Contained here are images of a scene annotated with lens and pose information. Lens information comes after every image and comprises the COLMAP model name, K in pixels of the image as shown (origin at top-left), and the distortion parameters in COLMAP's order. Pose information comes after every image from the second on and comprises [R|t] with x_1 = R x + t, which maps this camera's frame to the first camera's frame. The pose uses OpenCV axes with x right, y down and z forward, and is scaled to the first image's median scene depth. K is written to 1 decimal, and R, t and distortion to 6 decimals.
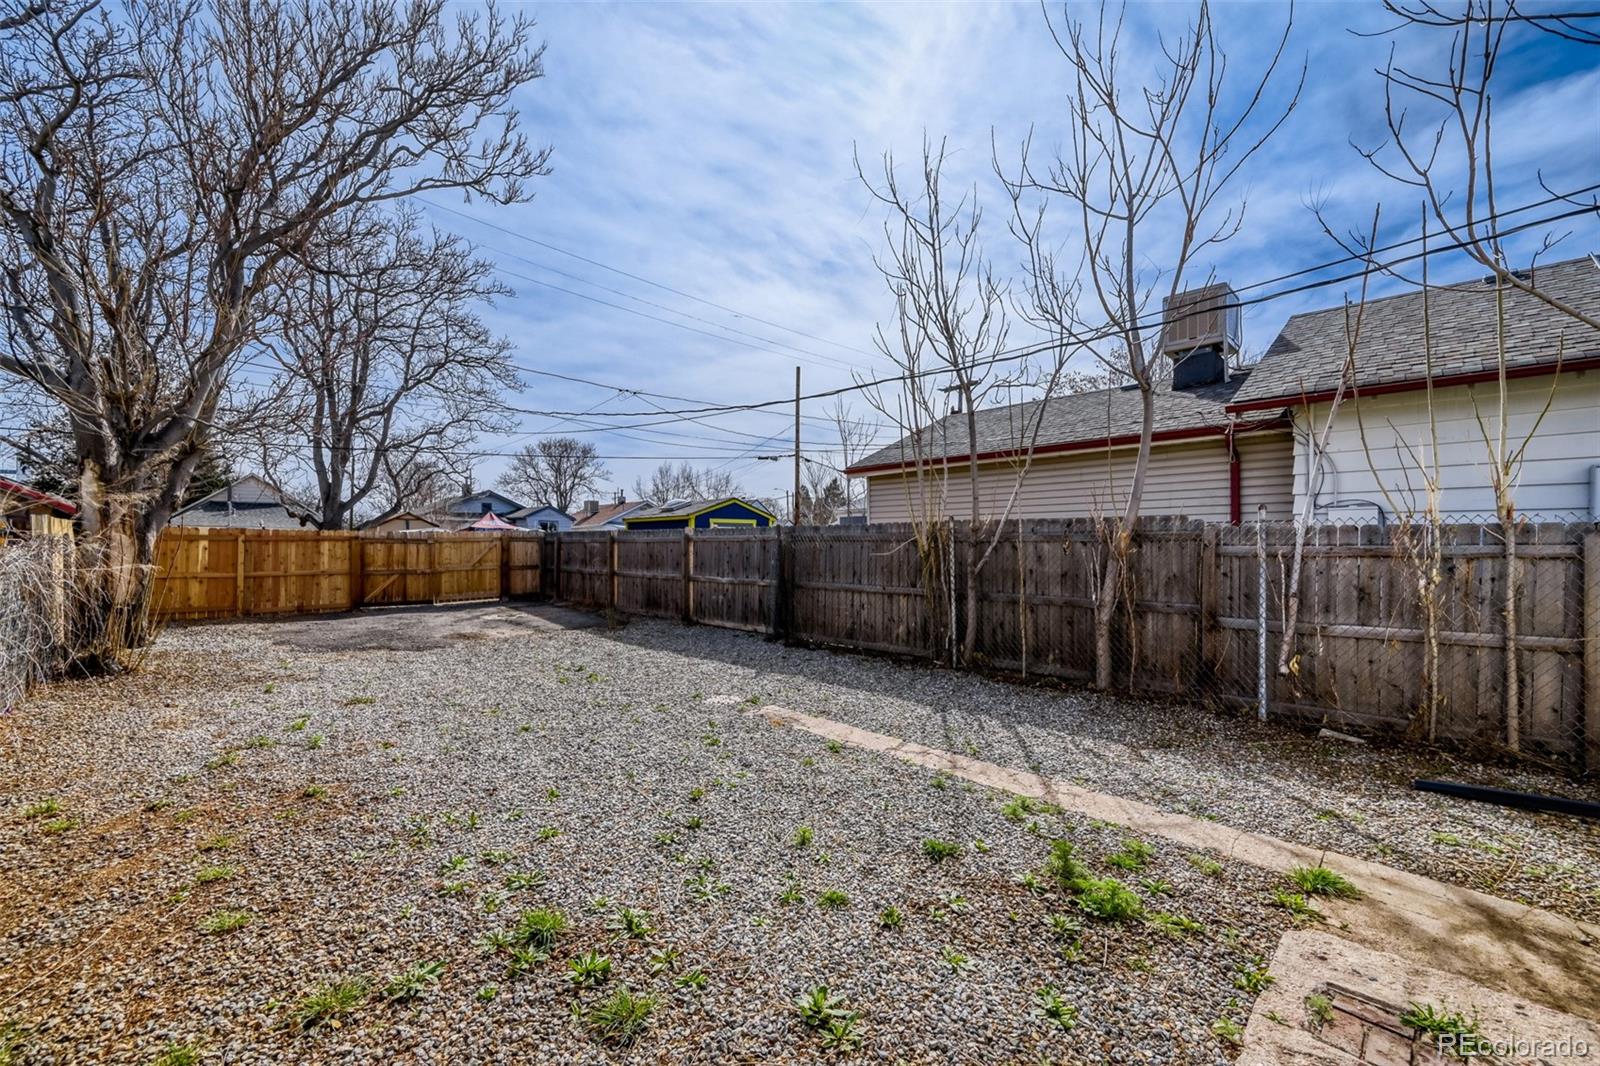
lens RADIAL K [[640.7, 0, 798.7], [0, 640.7, 533.7], [0, 0, 1]] dist [-0.003788, 0.000725]
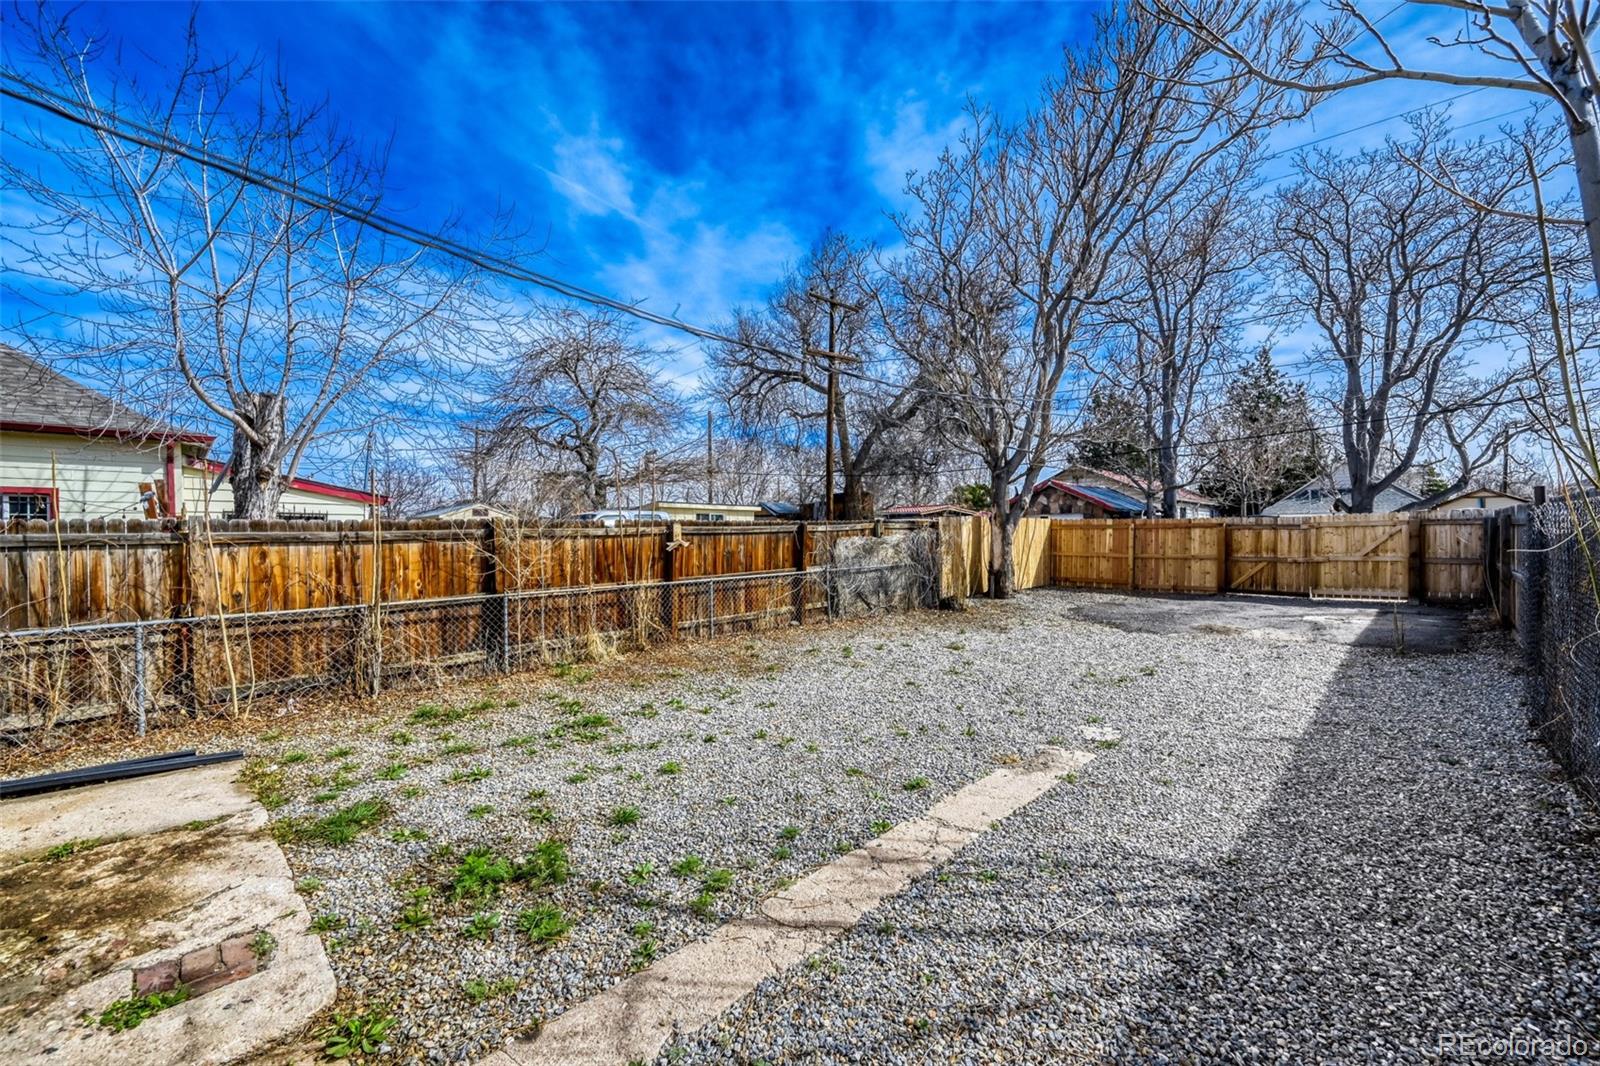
lens RADIAL K [[640.7, 0, 814.0], [0, 640.7, 534.1], [0, 0, 1]] dist [-0.003788, 0.000725]
pose [[0.004986, -0.000467, -0.999987, 0.322705], [0.024249, 0.999706, -0.000346, 0.006371], [0.999694, -0.024247, 0.004996, 0.328564]]
